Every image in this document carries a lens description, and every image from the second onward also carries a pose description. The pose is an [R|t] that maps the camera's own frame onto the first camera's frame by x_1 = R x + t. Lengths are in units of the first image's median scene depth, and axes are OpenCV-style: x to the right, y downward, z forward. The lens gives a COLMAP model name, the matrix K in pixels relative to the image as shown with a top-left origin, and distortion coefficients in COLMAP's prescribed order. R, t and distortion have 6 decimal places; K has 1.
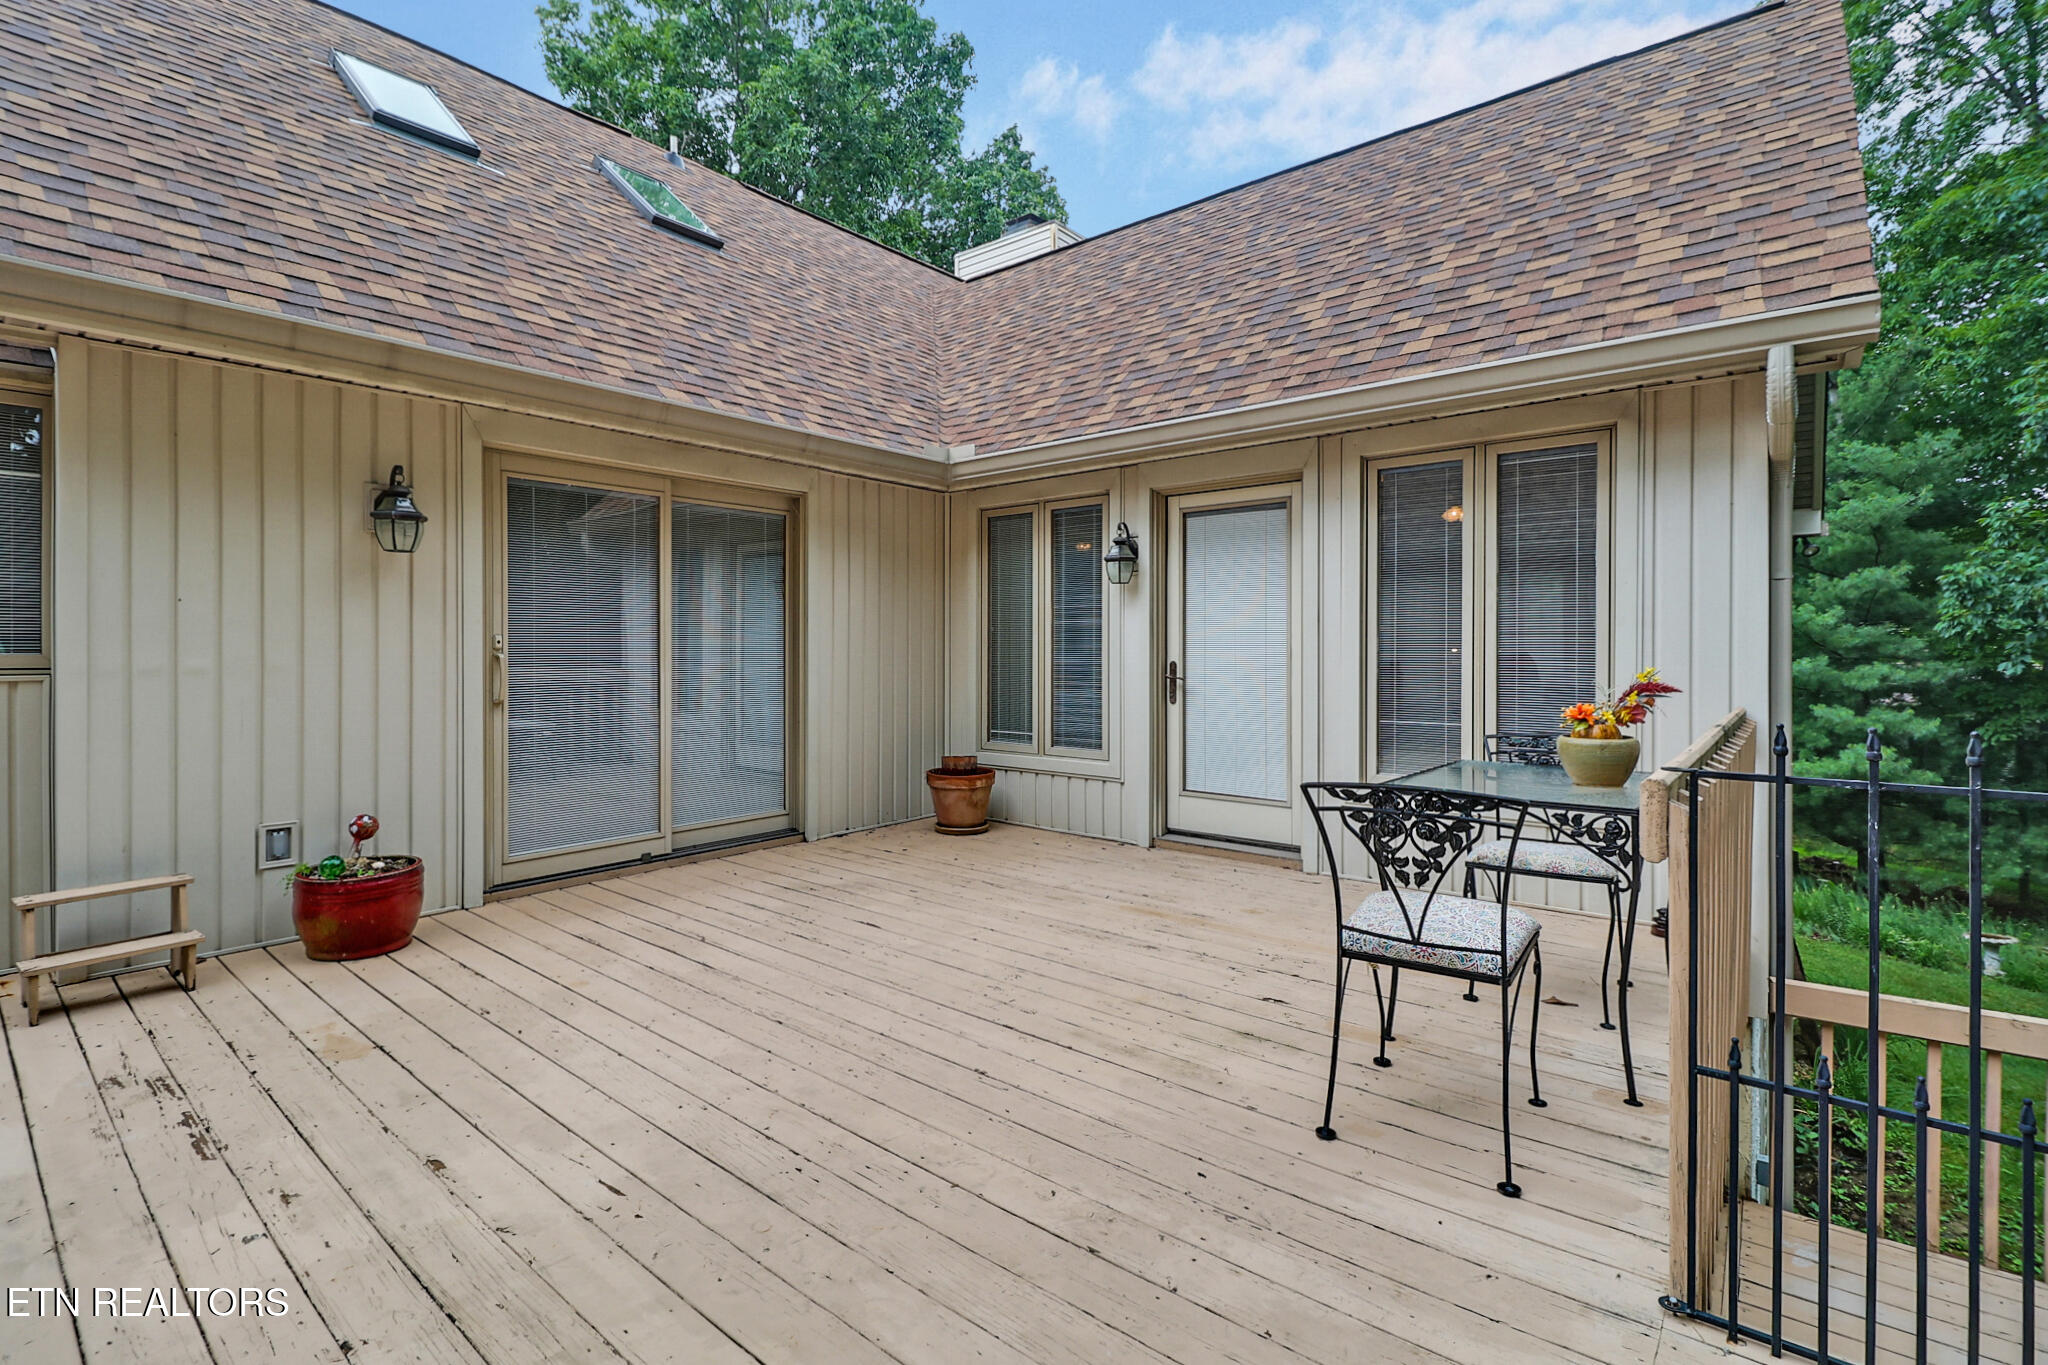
lens RADIAL K [[929.8, 0, 1010.5], [0, 929.8, 648.2], [0, 0, 1]] dist [0.002955, -0.008638]
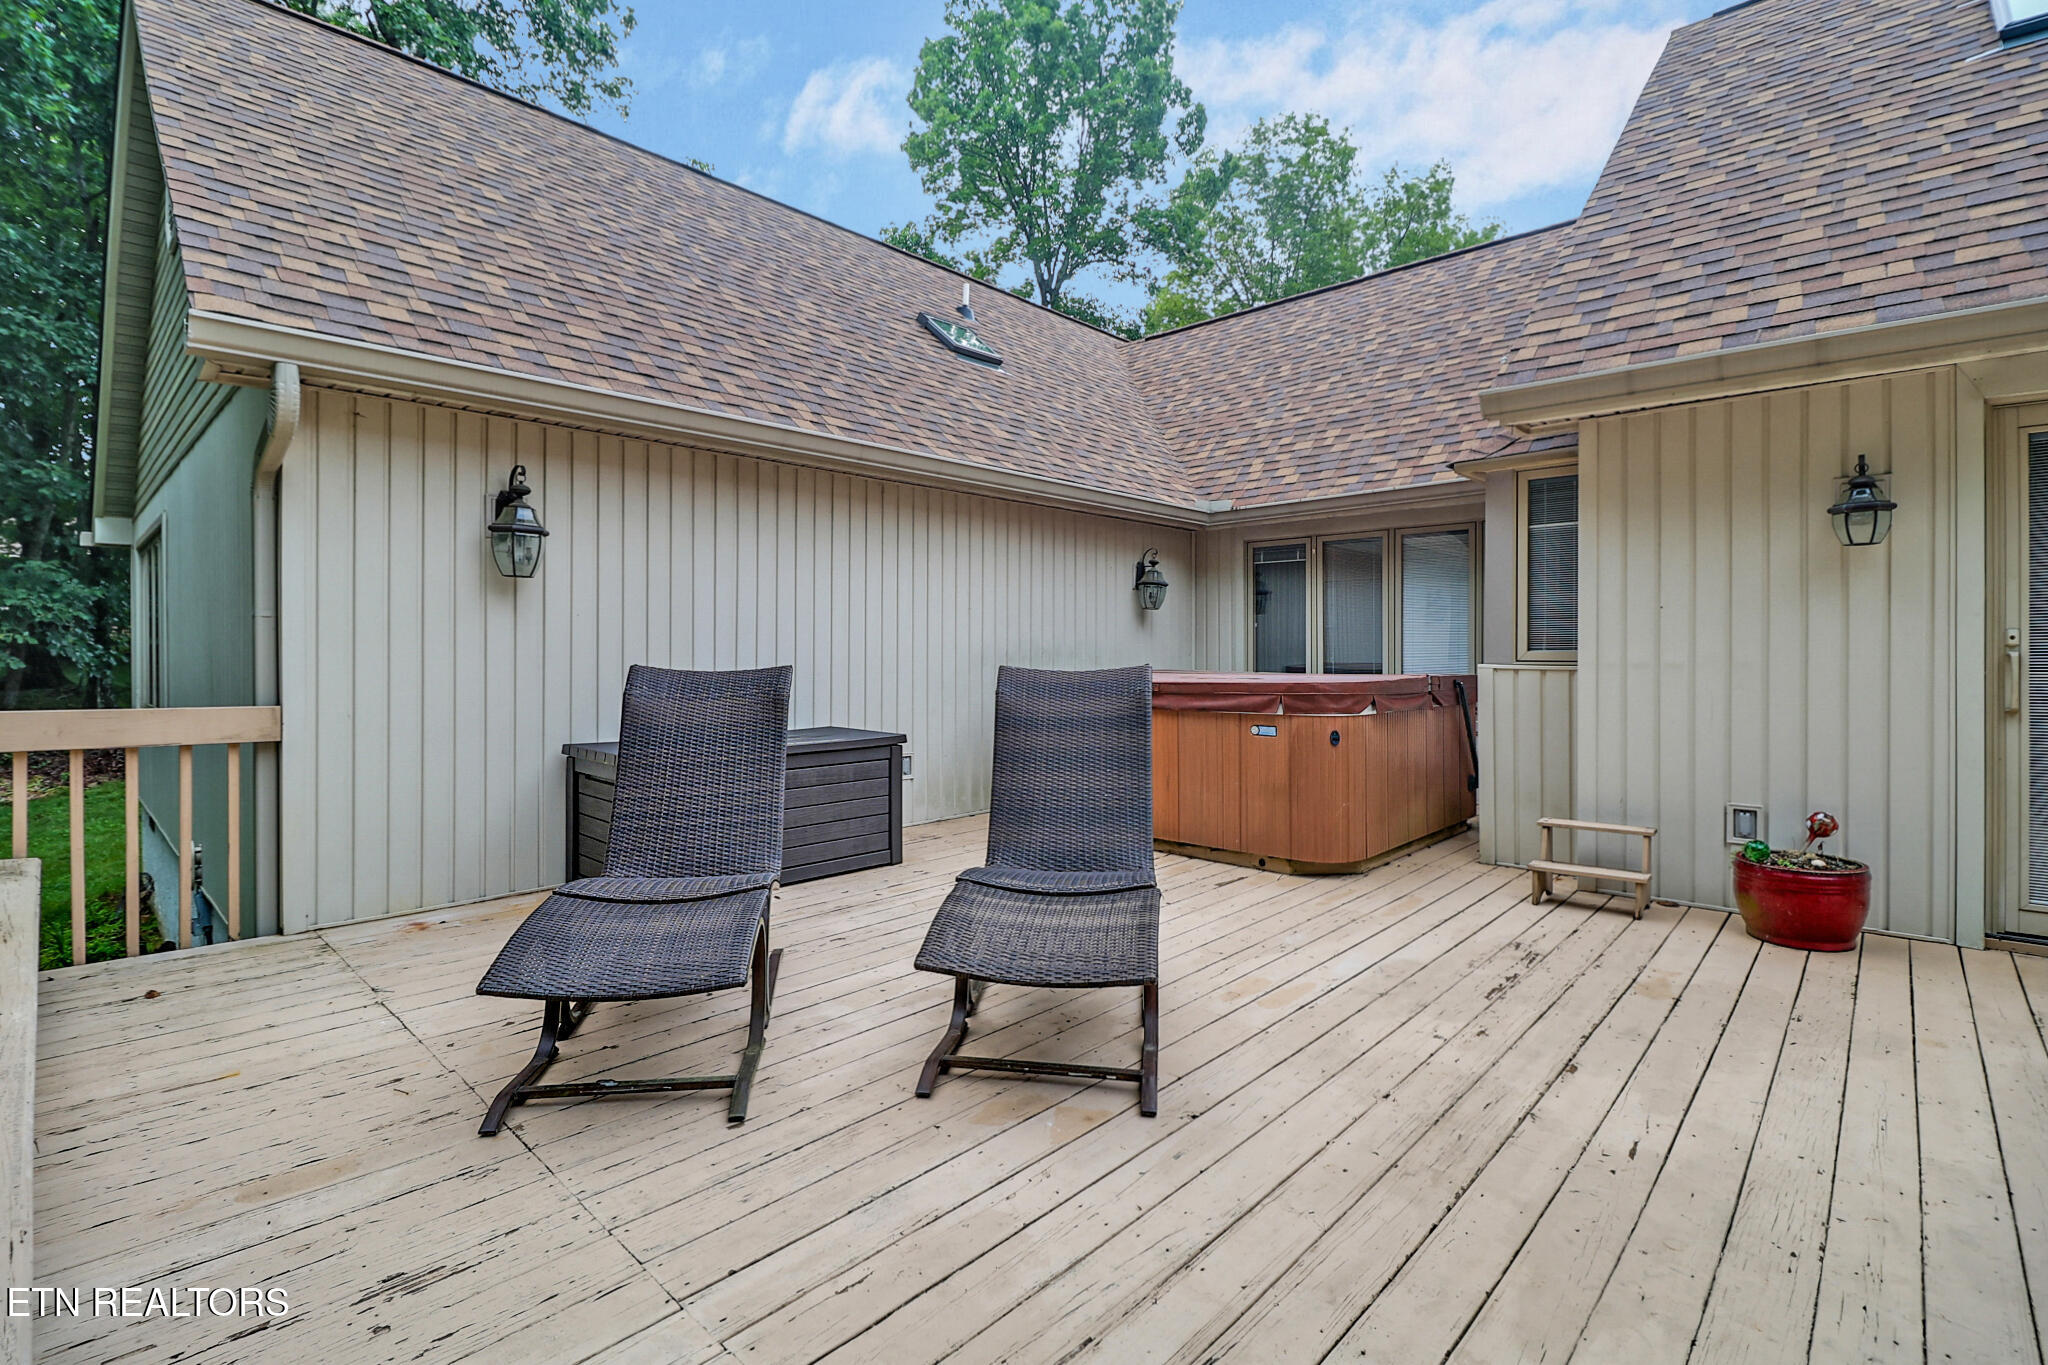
lens RADIAL K [[929.8, 0, 1010.5], [0, 929.8, 648.2], [0, 0, 1]] dist [0.002955, -0.008638]
pose [[-0.029180, -0.000381, -0.999574, 0.396581], [0.005313, 0.999986, -0.000537, -0.002118], [0.999560, -0.005327, -0.029178, 0.186405]]
